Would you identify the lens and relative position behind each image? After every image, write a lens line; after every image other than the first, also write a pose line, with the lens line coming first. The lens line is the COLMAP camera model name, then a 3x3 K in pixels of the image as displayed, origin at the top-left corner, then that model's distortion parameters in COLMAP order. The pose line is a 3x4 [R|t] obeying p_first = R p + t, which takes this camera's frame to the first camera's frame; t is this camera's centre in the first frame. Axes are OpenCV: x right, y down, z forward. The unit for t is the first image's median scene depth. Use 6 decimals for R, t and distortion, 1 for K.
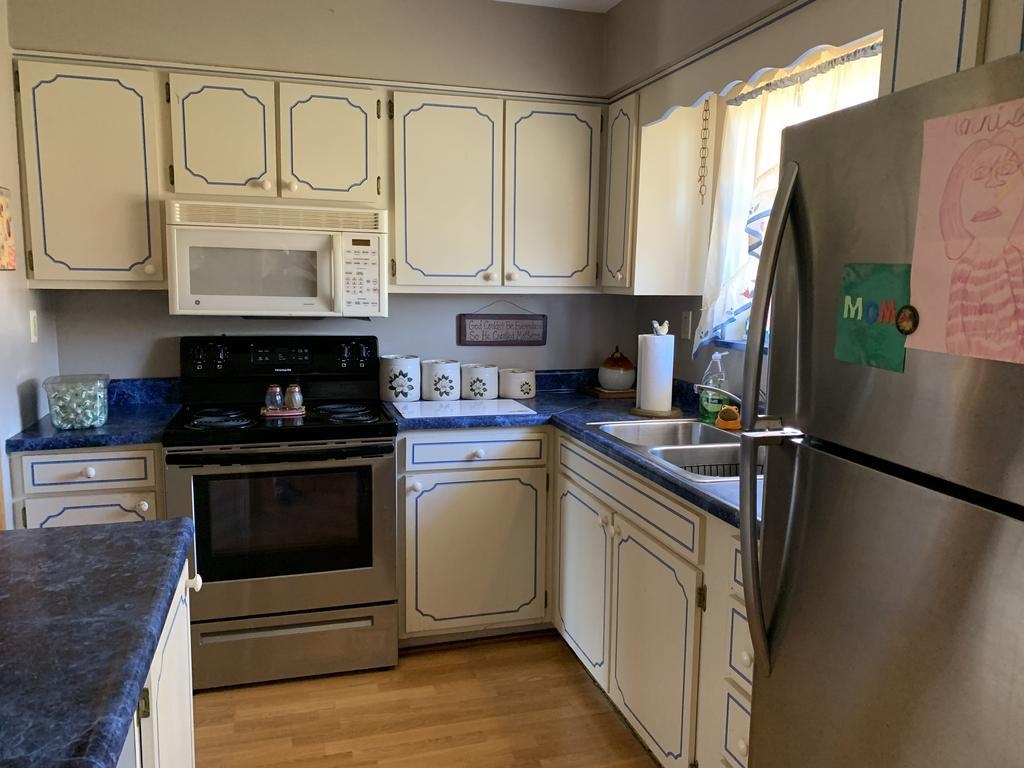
lens RADIAL K [[788.3, 0, 509.5], [0, 788.3, 389.0], [0, 0, 1]] dist [0.051145, -0.054085]
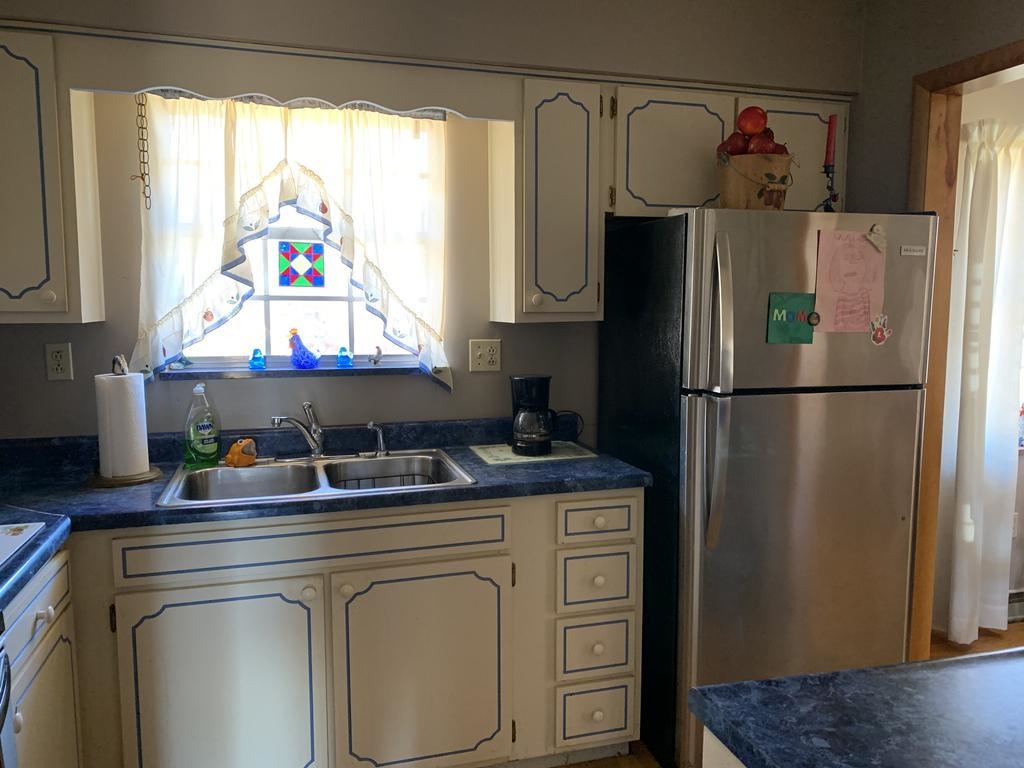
lens RADIAL K [[788.3, 0, 511.8], [0, 788.3, 386.3], [0, 0, 1]] dist [0.051145, -0.054085]
pose [[-0.014183, -0.121463, 0.992495, -1.088956], [0.139492, 0.982648, 0.122251, -0.187563], [-0.990122, 0.140179, 0.003006, 1.202775]]
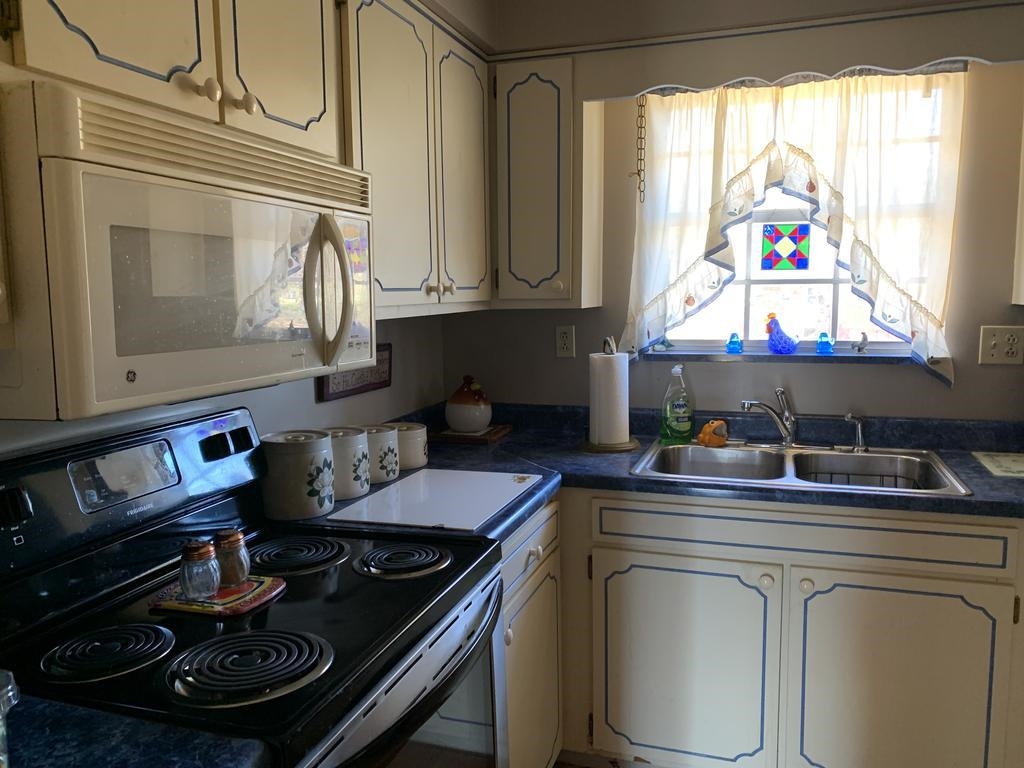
lens RADIAL K [[788.3, 0, 516.3], [0, 788.3, 388.1], [0, 0, 1]] dist [0.051145, -0.054085]
pose [[0.559565, -0.125474, 0.819234, -1.074208], [0.137394, 0.988840, 0.057606, -0.180244], [-0.817319, 0.080324, 0.570559, 1.152691]]
